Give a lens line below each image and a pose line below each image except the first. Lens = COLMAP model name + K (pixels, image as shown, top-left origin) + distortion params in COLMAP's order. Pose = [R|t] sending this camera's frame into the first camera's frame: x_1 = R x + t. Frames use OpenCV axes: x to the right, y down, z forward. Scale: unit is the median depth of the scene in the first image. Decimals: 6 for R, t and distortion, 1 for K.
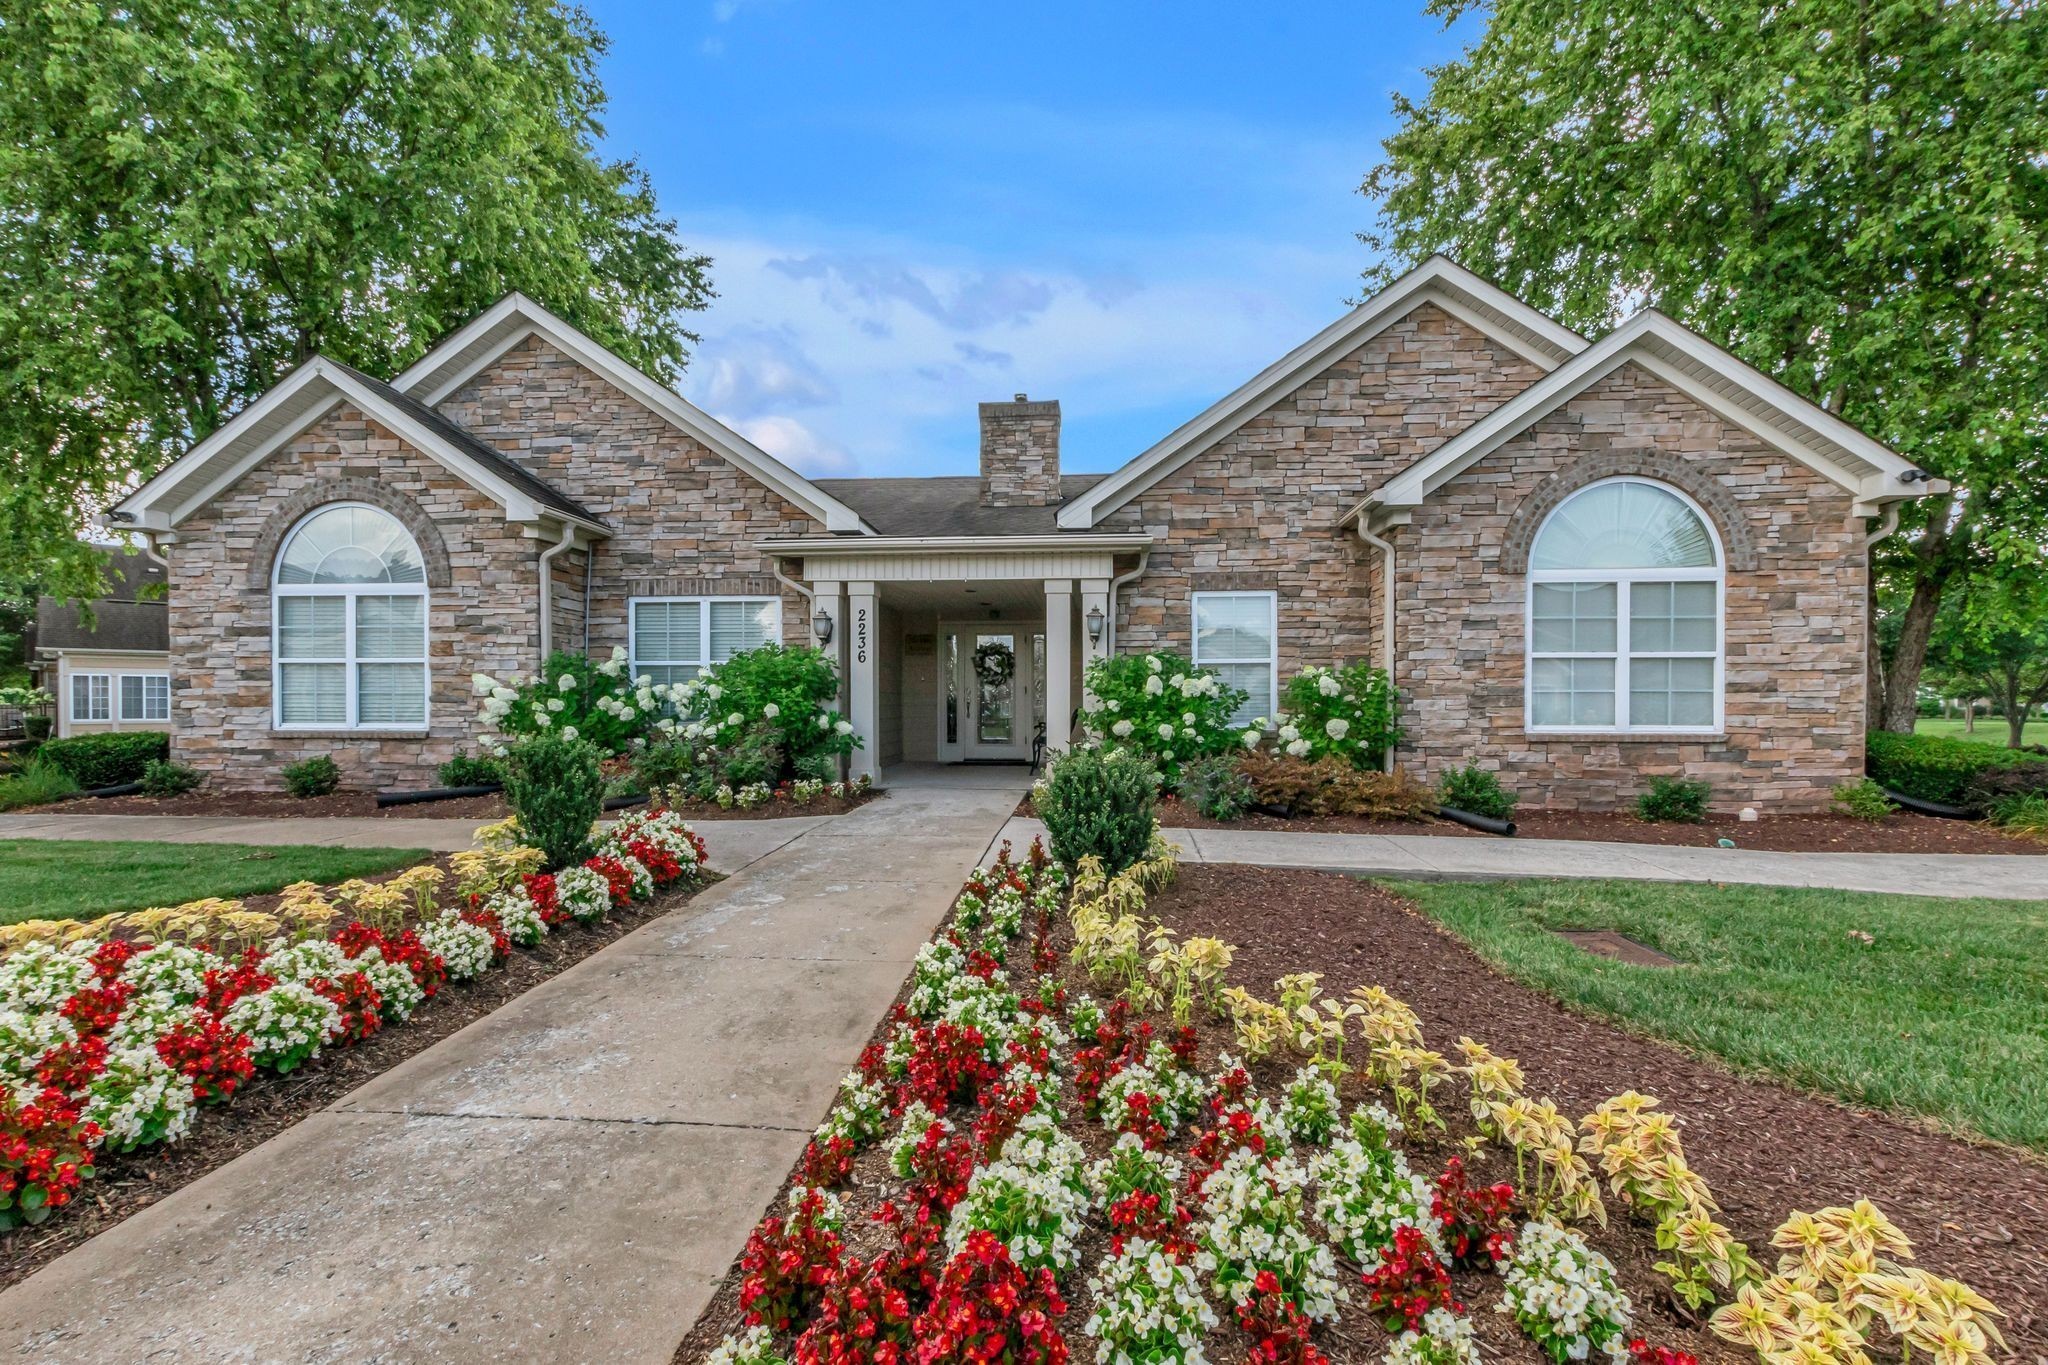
lens RADIAL K [[926.3, 0, 1022.3], [0, 926.3, 688.9], [0, 0, 1]] dist [0.024880, 0.000056]
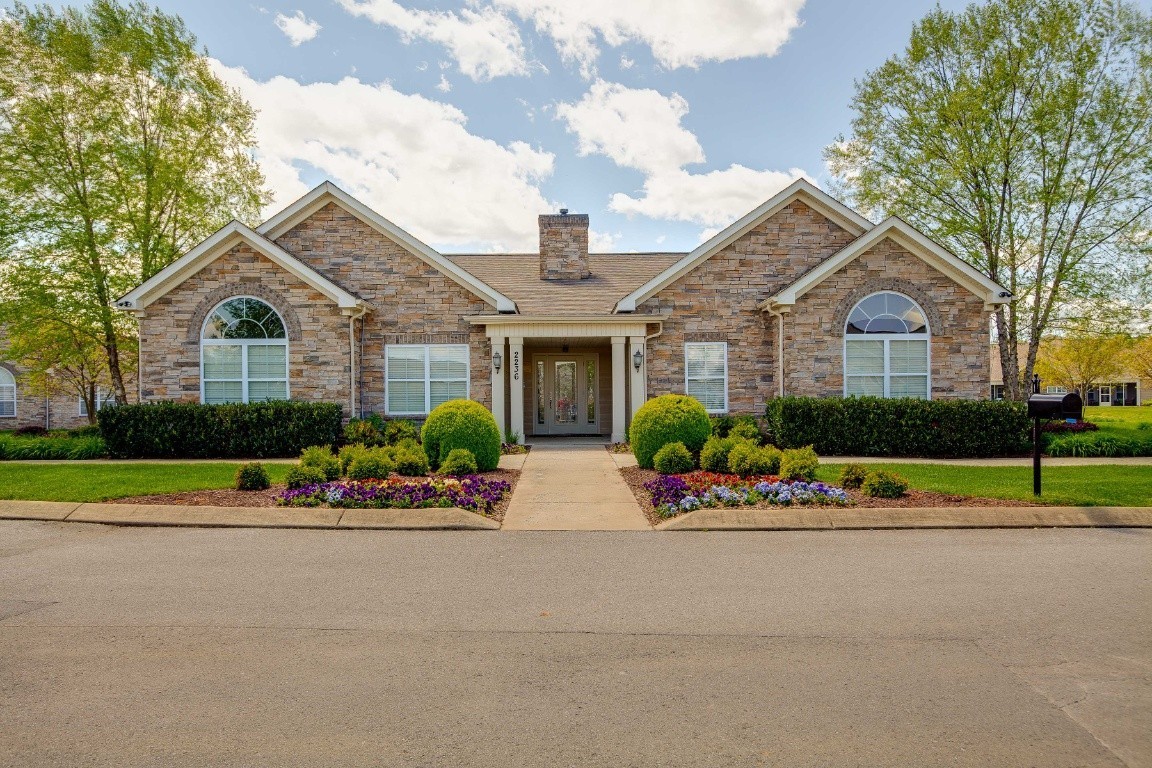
lens RADIAL K [[820.4, 0, 576.0], [0, 820.4, 384.0], [0, 0, 1]] dist [0.002537, 0.001120]
pose [[0.993686, -0.005495, 0.112065, -0.241290], [0.006584, 0.999935, -0.009351, -0.002468], [-0.112007, 0.010030, 0.993657, -0.698710]]
